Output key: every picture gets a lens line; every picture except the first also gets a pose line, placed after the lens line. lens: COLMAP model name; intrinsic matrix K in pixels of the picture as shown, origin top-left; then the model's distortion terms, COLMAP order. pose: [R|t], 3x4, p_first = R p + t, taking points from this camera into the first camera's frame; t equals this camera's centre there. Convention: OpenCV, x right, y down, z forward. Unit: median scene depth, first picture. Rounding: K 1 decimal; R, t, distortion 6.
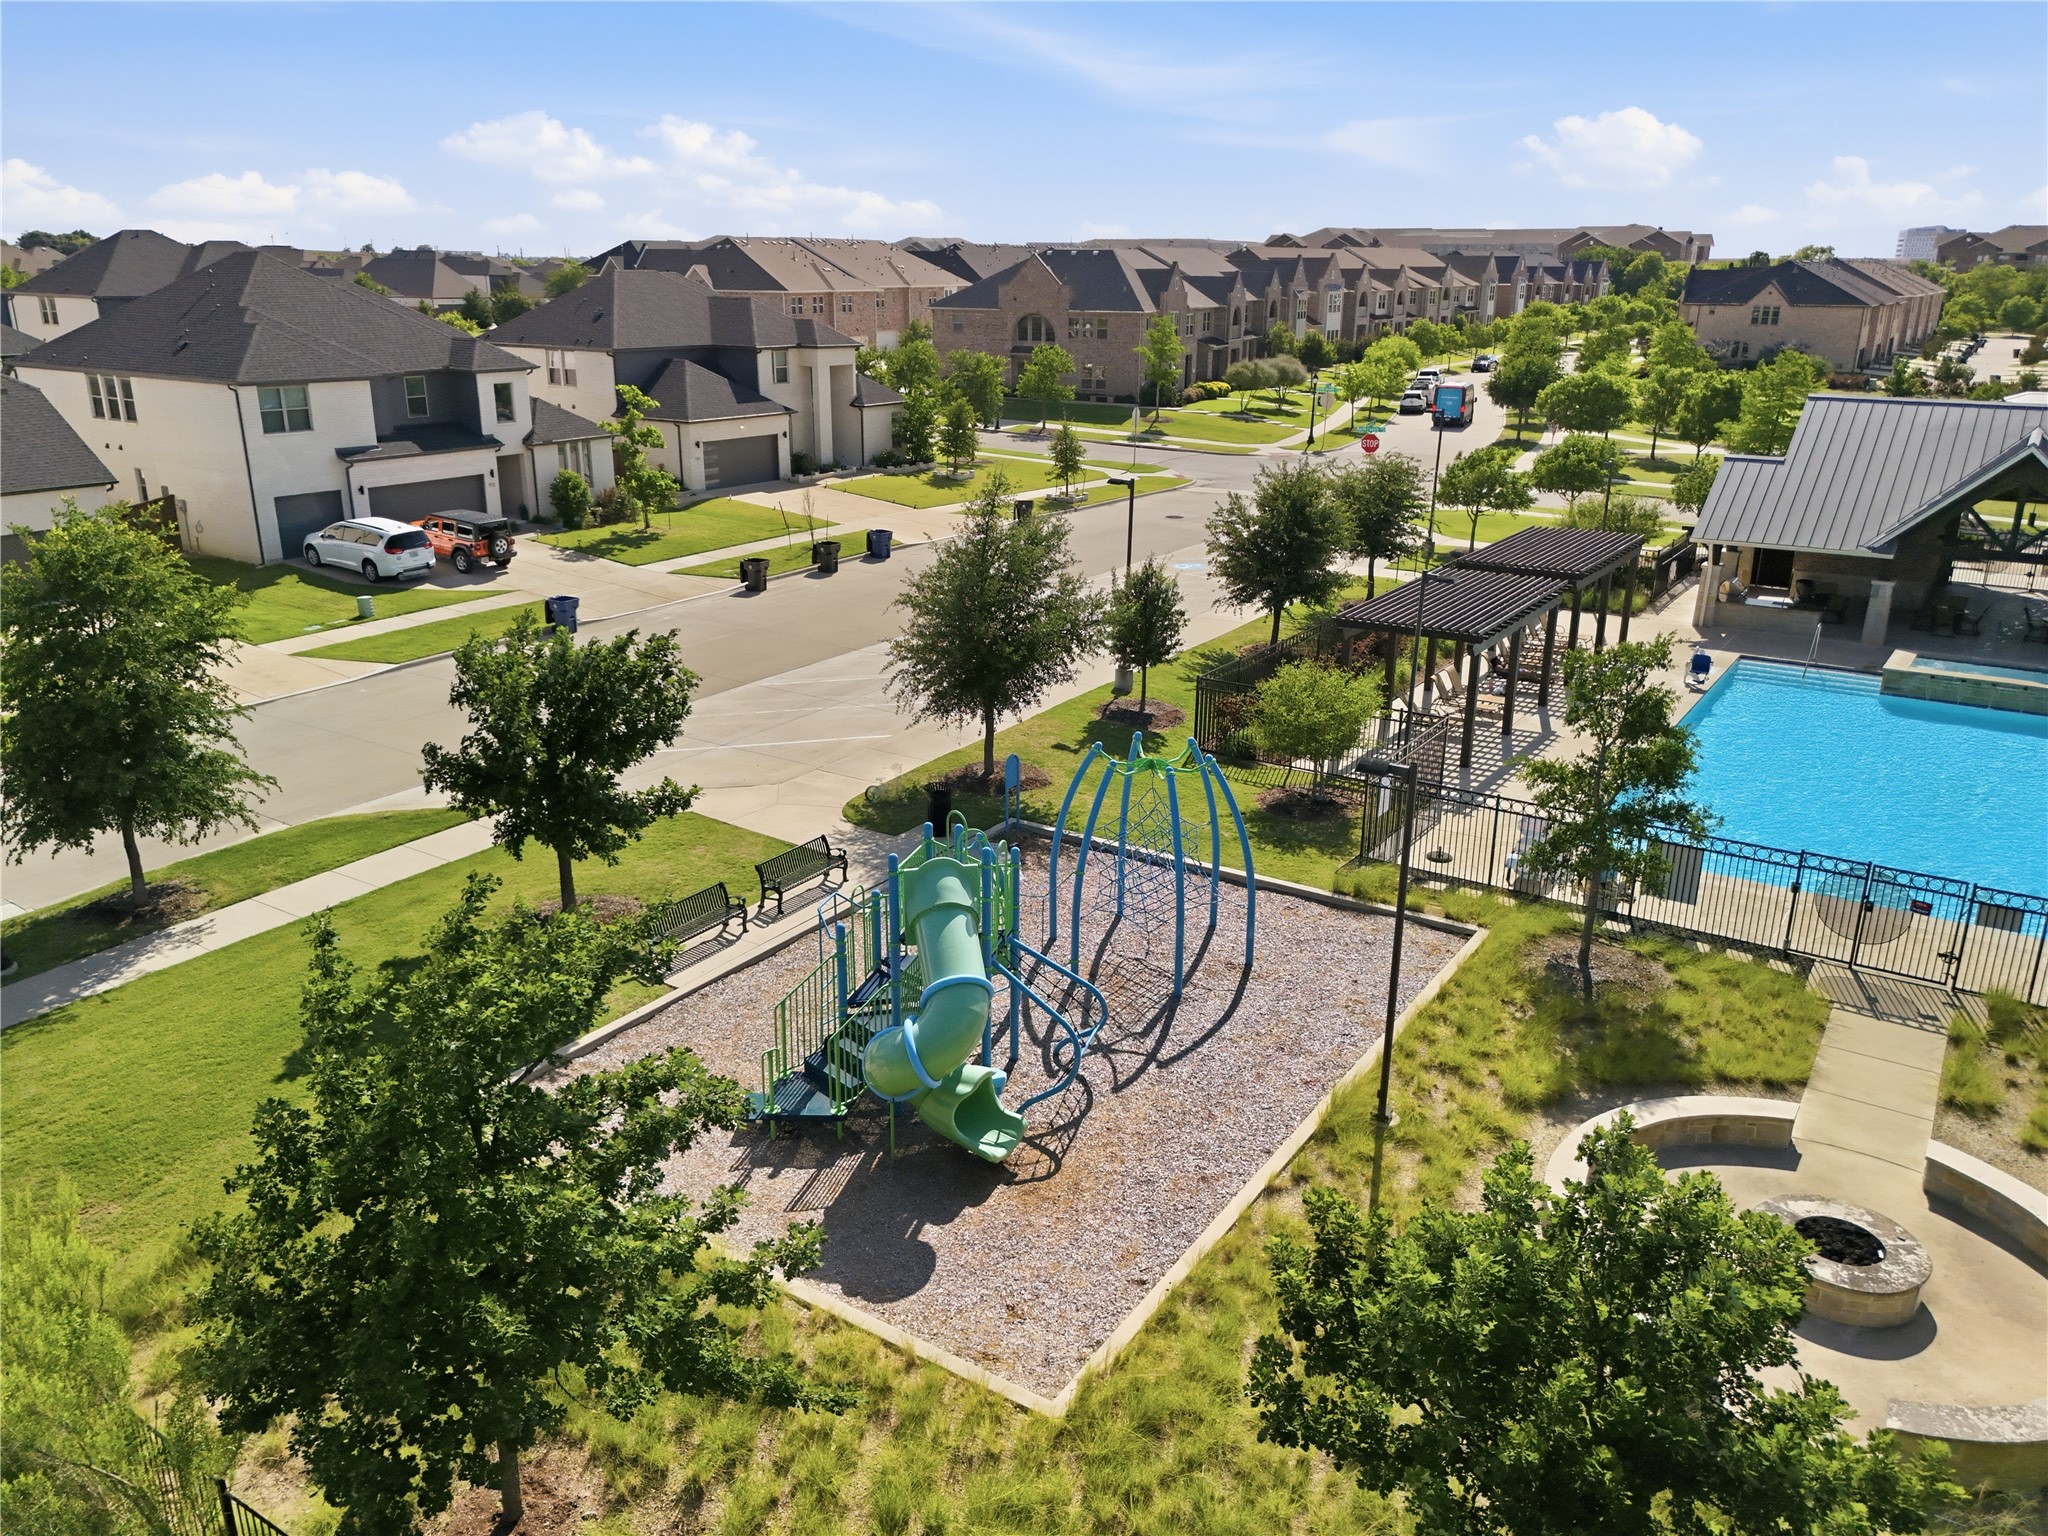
lens RADIAL K [[1491.7, 0, 1024.7], [0, 1491.7, 840.1], [0, 0, 1]] dist [0.042259, -0.005309]
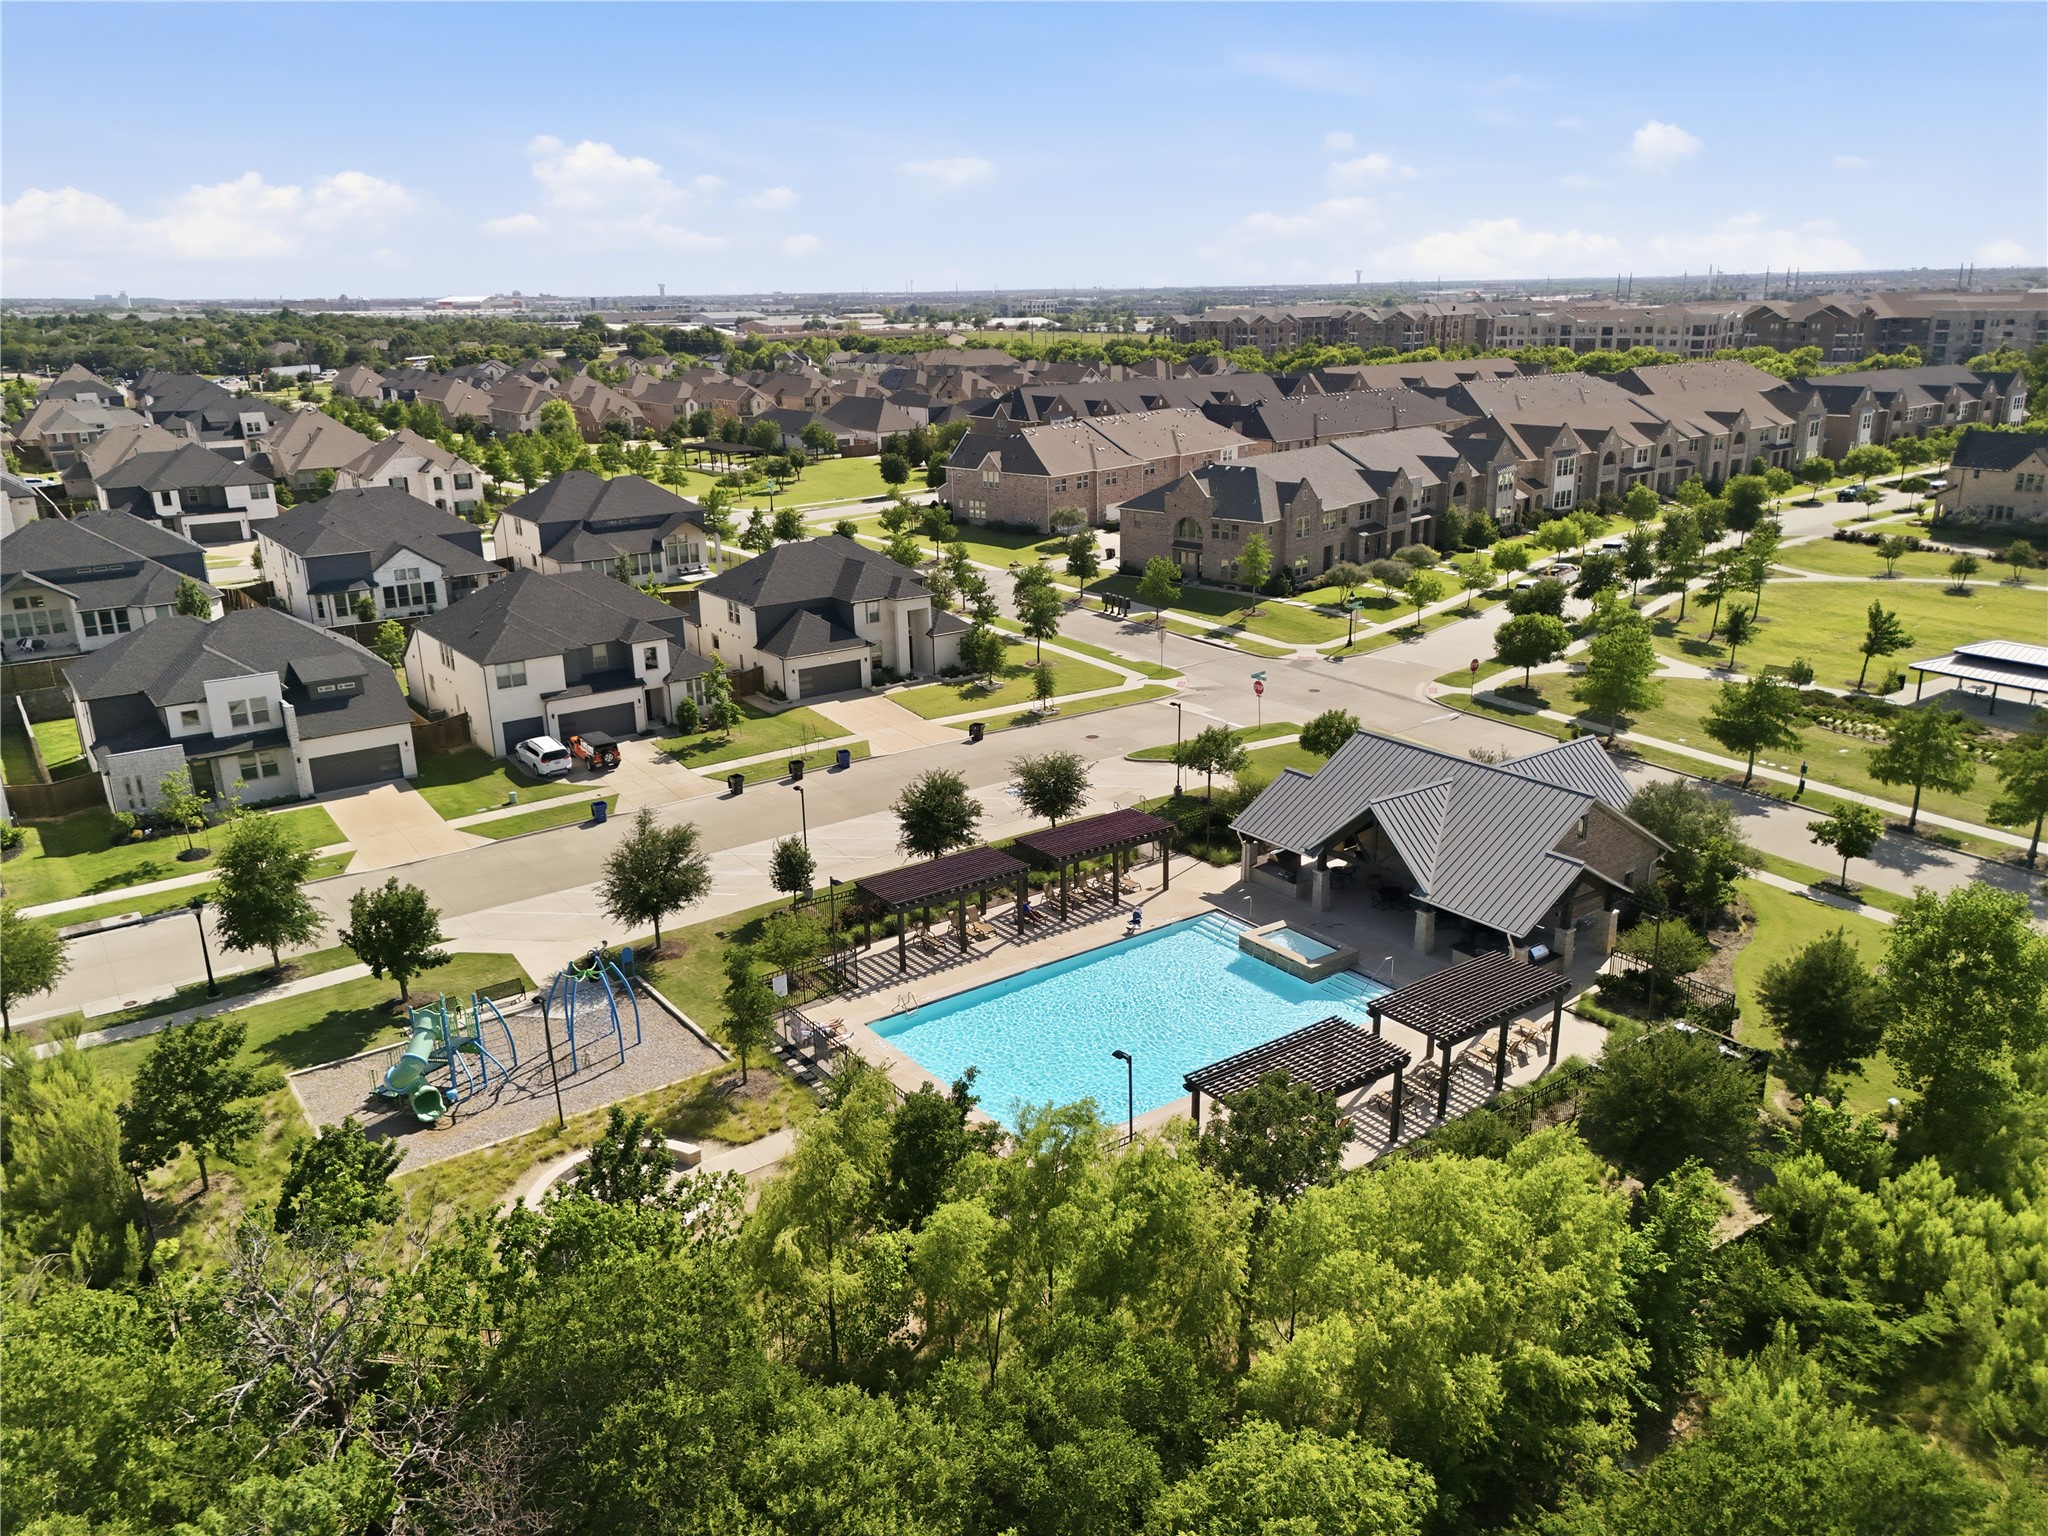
lens RADIAL K [[1491.7, 0, 1024.7], [0, 1491.7, 840.1], [0, 0, 1]] dist [0.042259, -0.005309]
pose [[0.935024, 0.090972, -0.342716, 0.654358], [-0.096548, 0.995328, 0.000795, -0.139898], [0.341187, 0.032345, 0.939439, -0.422093]]
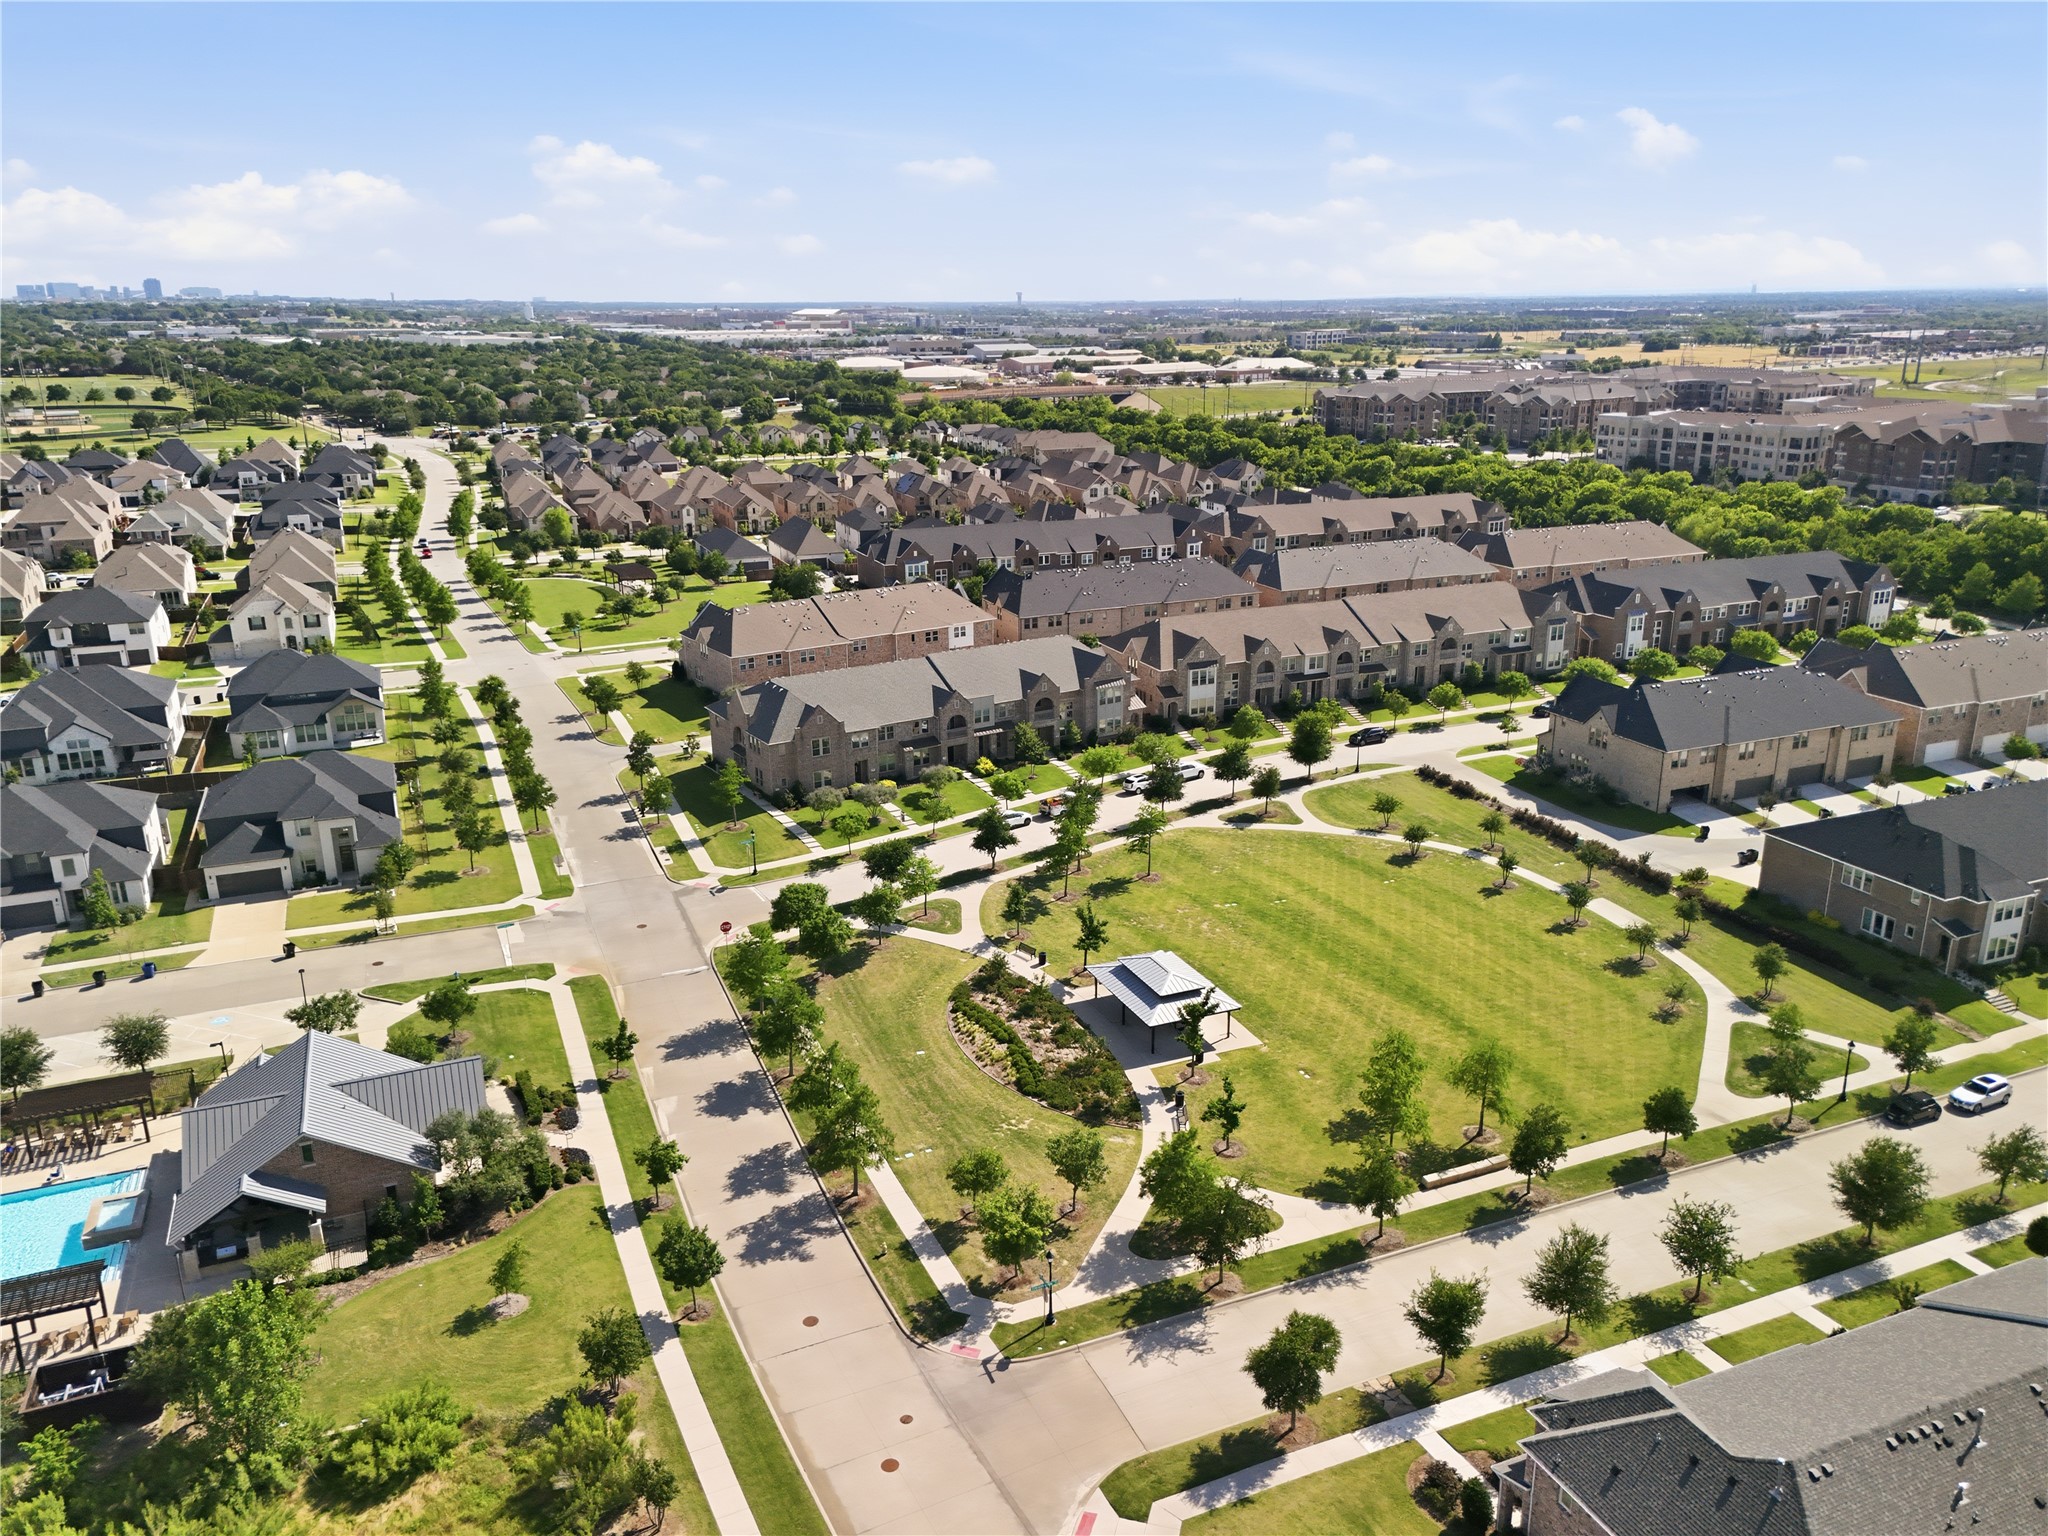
lens RADIAL K [[1491.7, 0, 1024.7], [0, 1491.7, 840.1], [0, 0, 1]] dist [0.042259, -0.005309]
pose [[0.828507, 0.169451, -0.533725, 1.990598], [-0.181801, 0.982882, 0.029841, -0.669226], [0.529646, 0.072309, 0.845131, -0.092571]]
